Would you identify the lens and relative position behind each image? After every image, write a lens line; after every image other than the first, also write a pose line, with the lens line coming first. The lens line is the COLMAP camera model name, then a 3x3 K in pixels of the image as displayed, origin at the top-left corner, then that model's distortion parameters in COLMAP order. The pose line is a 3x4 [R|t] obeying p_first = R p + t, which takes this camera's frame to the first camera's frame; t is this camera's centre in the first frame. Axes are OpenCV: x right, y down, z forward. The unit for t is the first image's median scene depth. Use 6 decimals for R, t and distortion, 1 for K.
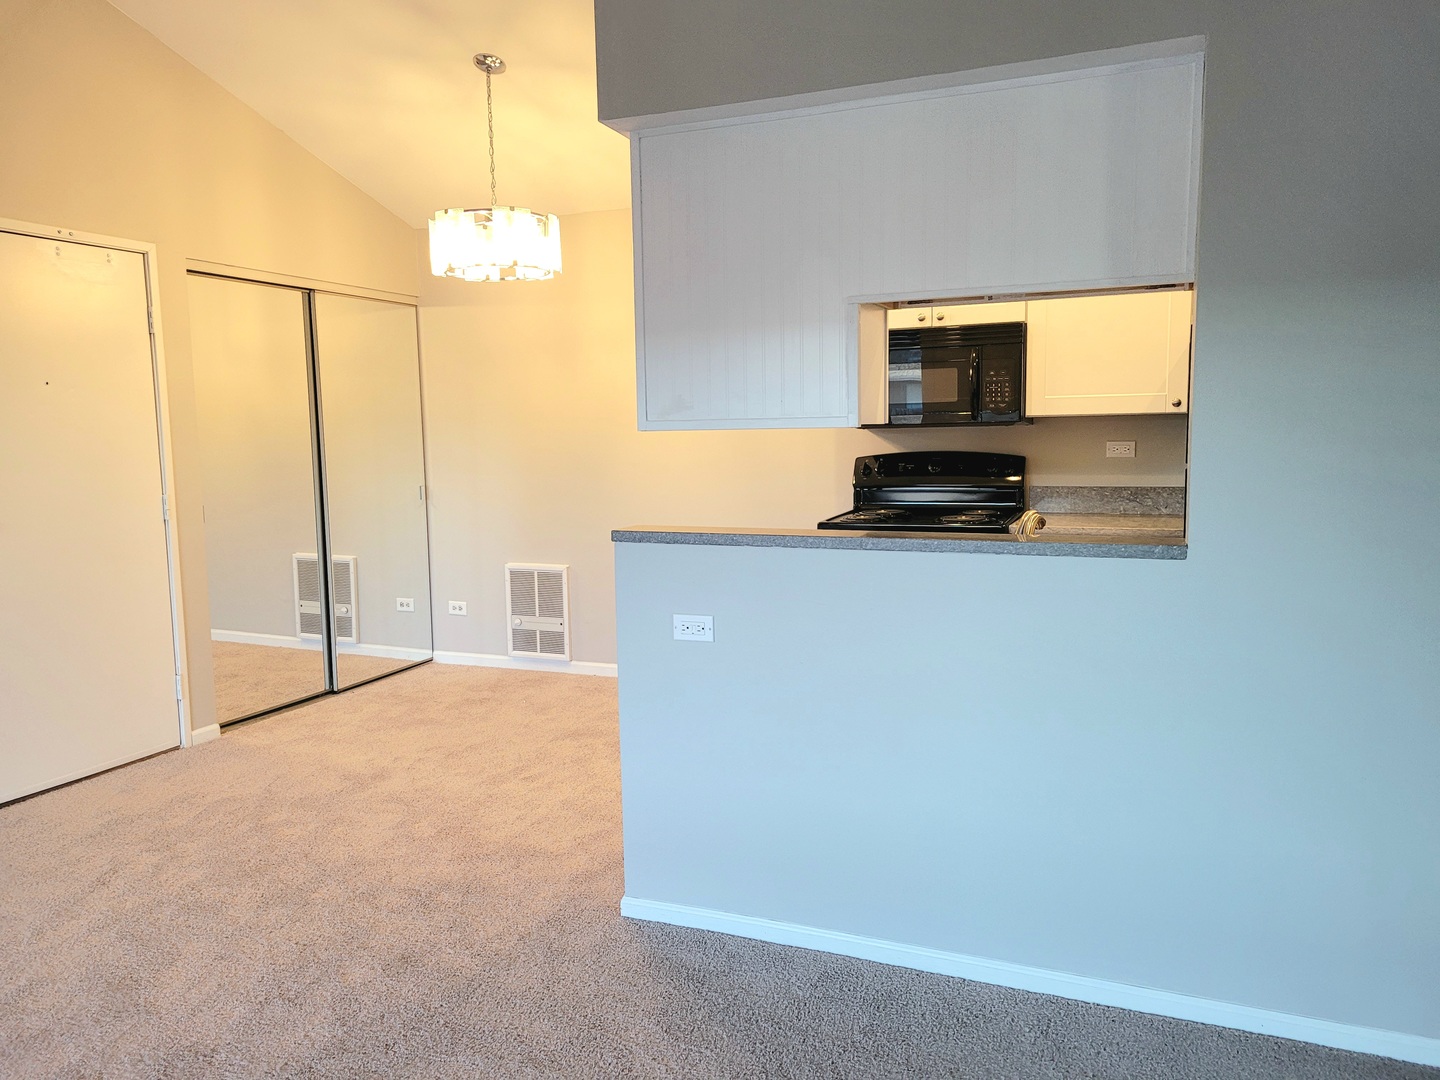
lens RADIAL K [[1092.5, 0, 720.0], [0, 1092.5, 540.0], [0, 0, 1]] dist [0.092444, -0.119042]
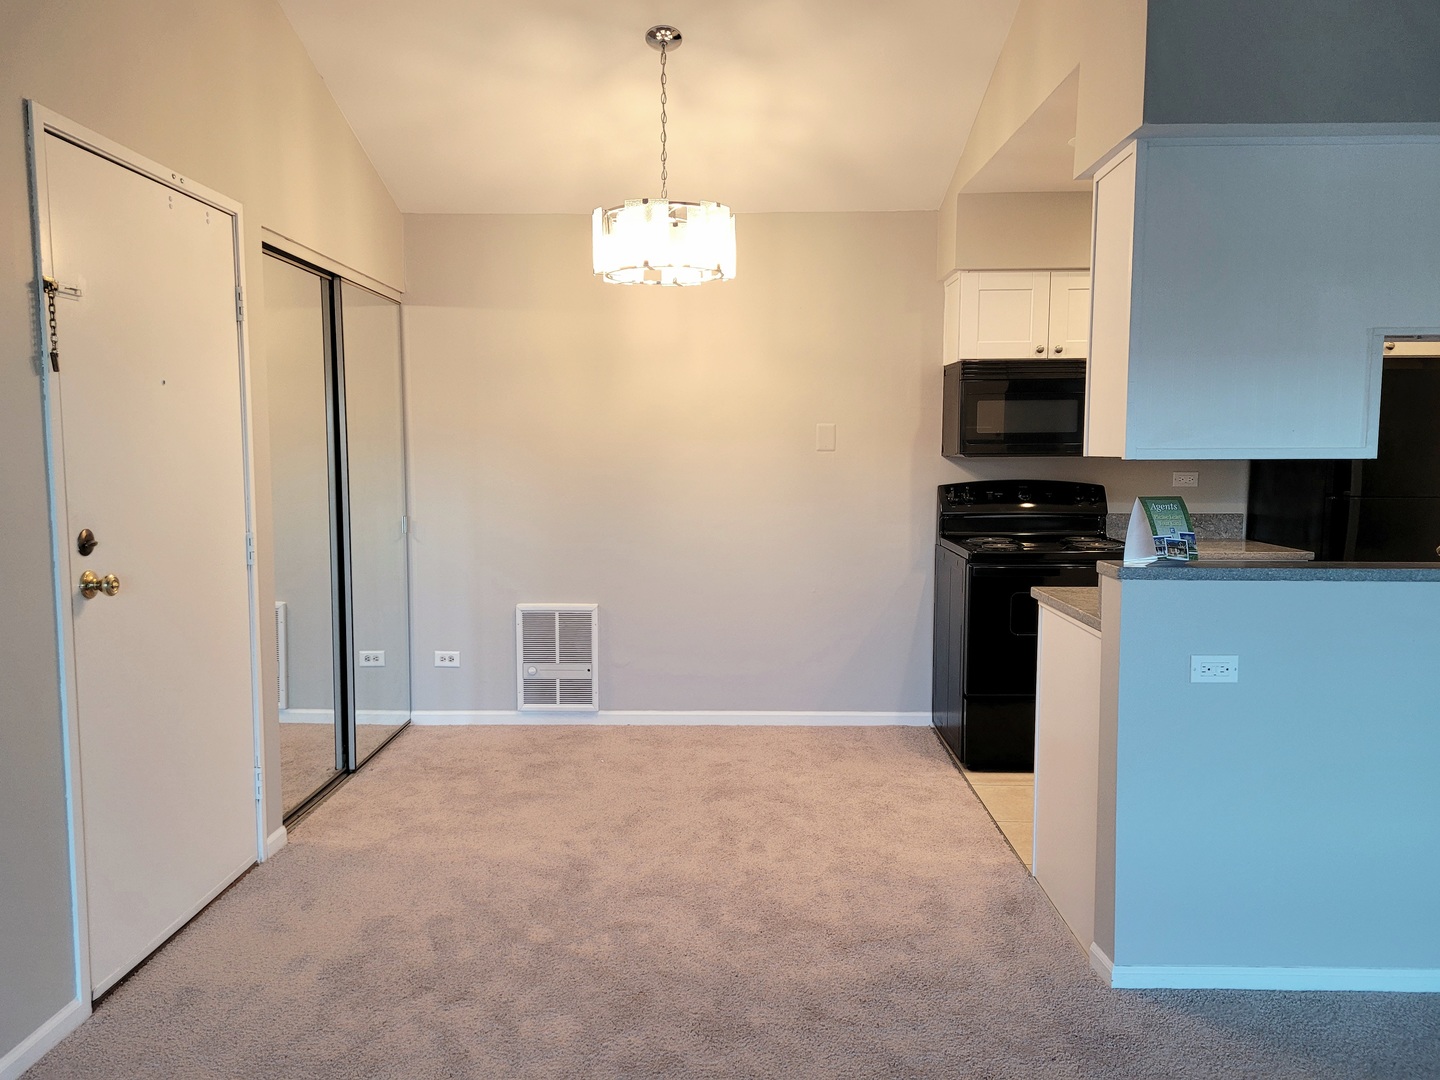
lens RADIAL K [[1086.6, 0, 720.0], [0, 1086.6, 540.0], [0, 0, 1]] dist [0.092740, -0.122598]
pose [[0.926290, -0.014852, 0.376518, -0.447920], [0.022745, 0.999605, -0.016527, -0.014176], [-0.376124, 0.023873, 0.926262, 0.162110]]
